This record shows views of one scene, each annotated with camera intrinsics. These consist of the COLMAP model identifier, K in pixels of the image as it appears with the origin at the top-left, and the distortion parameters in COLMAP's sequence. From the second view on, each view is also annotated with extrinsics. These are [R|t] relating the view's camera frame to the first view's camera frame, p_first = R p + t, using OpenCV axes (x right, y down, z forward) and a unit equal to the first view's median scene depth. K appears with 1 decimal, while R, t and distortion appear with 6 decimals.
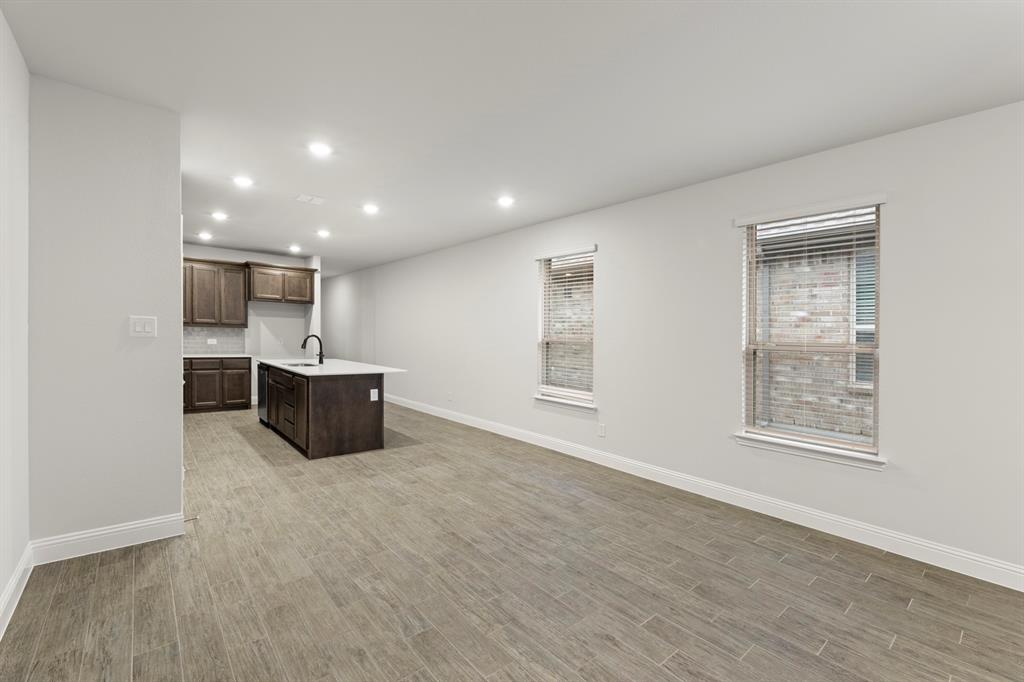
lens RADIAL K [[432.6, 0, 515.1], [0, 432.6, 363.5], [0, 0, 1]] dist [-0.003556, -0.000381]
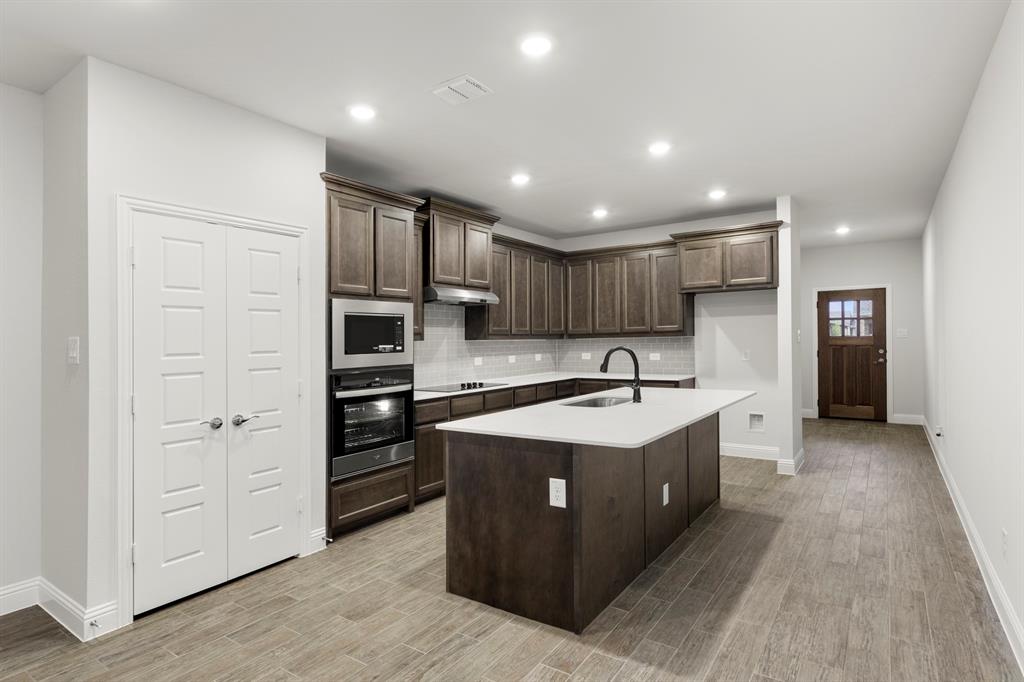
lens RADIAL K [[540.9, 0, 512.0], [0, 540.9, 341.0], [0, 0, 1]] dist [0.000277, 0.000581]
pose [[0.253301, -0.031903, -0.966861, 0.173561], [-0.031656, 0.998647, -0.041245, -0.050910], [0.966869, 0.041054, 0.251949, 0.854202]]
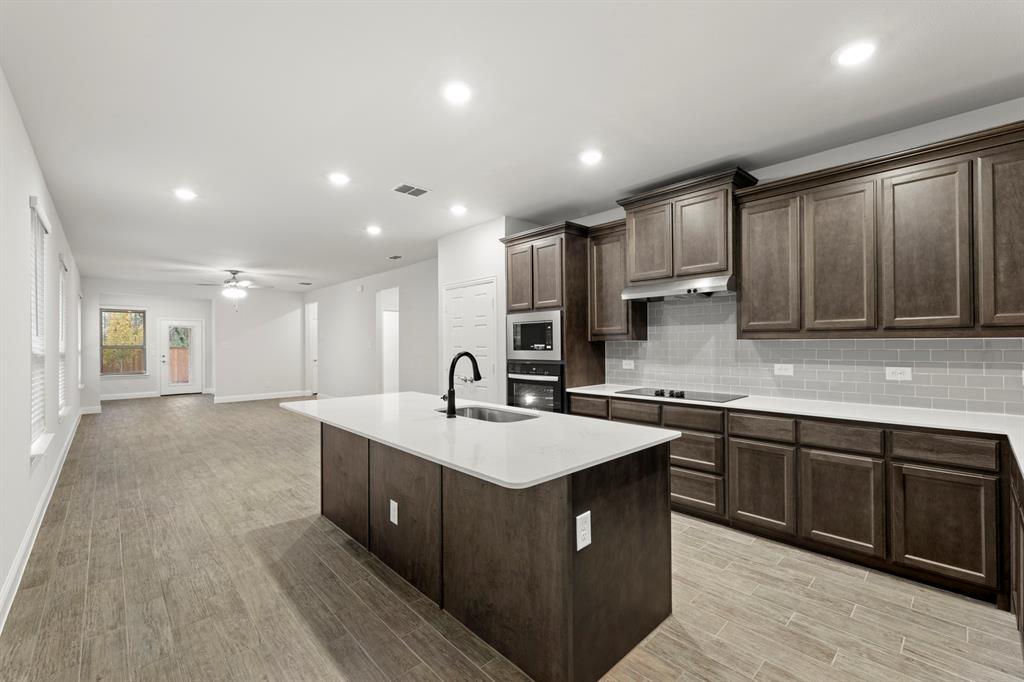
lens RADIAL K [[432.2, 0, 514.2], [0, 432.2, 338.7], [0, 0, 1]] dist [0.010552, -0.000046]
pose [[-0.998825, -0.019907, -0.044193, -0.611243], [-0.022069, 0.998556, 0.048973, -0.129469], [0.043154, 0.049891, -0.997822, 1.790602]]
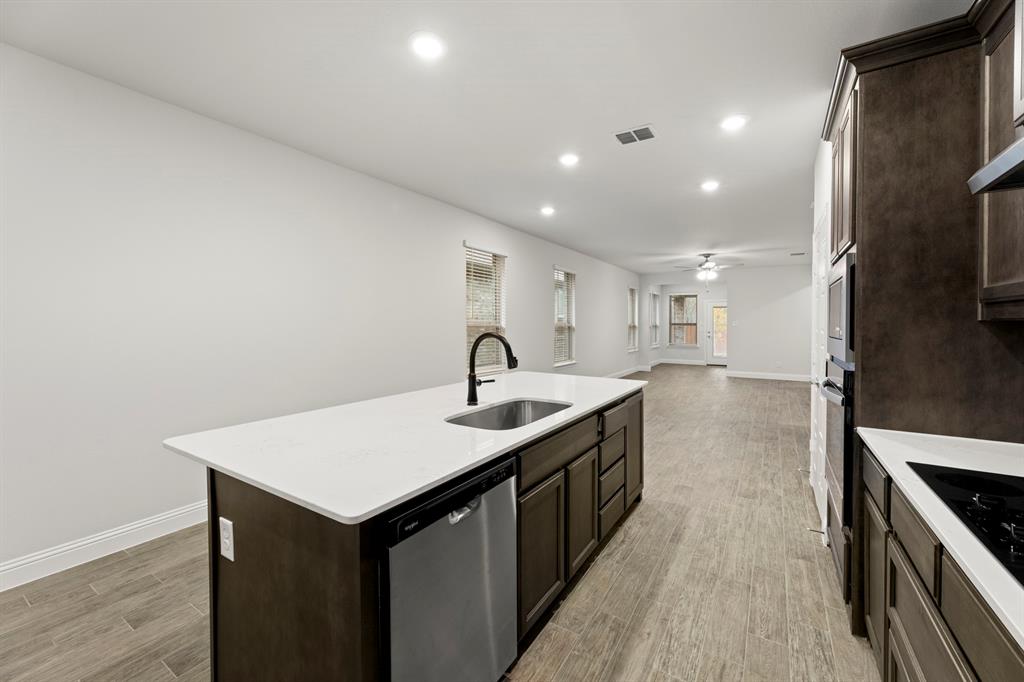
lens RADIAL K [[409.7, 0, 509.5], [0, 409.7, 325.1], [0, 0, 1]] dist [0.000872, 0.000100]
pose [[-0.283082, -0.033320, 0.958517, -1.018800], [0.047022, 0.997712, 0.048569, -0.111720], [-0.957942, 0.058820, -0.280868, 1.325346]]
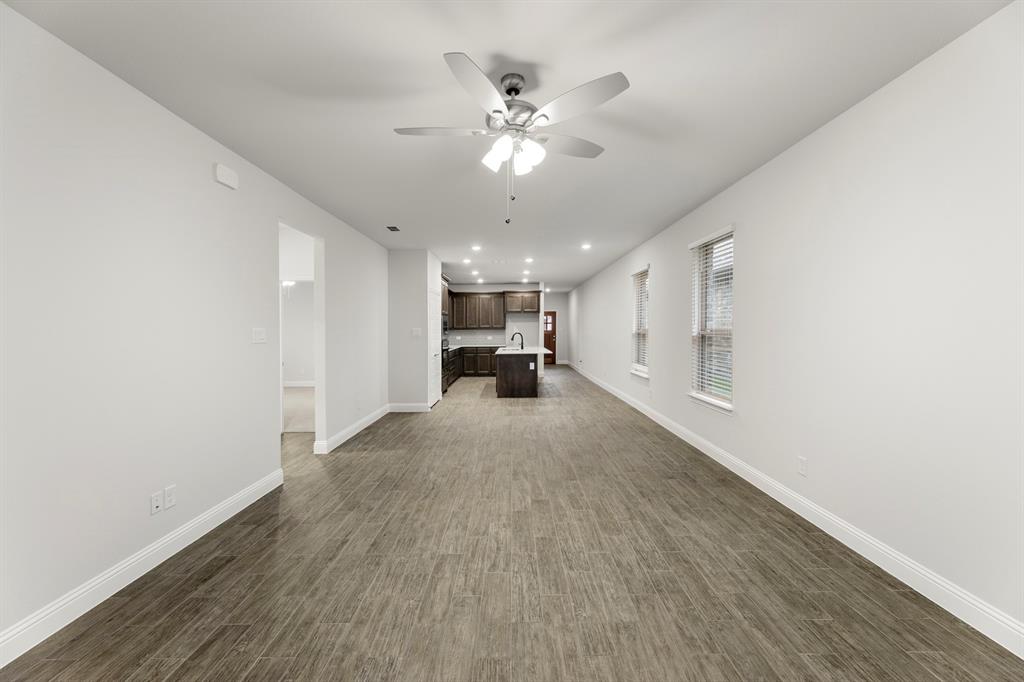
lens RADIAL K [[411.5, 0, 512.0], [0, 411.5, 341.0], [0, 0, 1]] dist [0.001532, 0.000283]
pose [[0.756203, -0.015828, -0.654145, 0.727507], [-0.010516, 0.999284, -0.036336, 0.034289], [0.654252, 0.034357, 0.755496, -0.322365]]
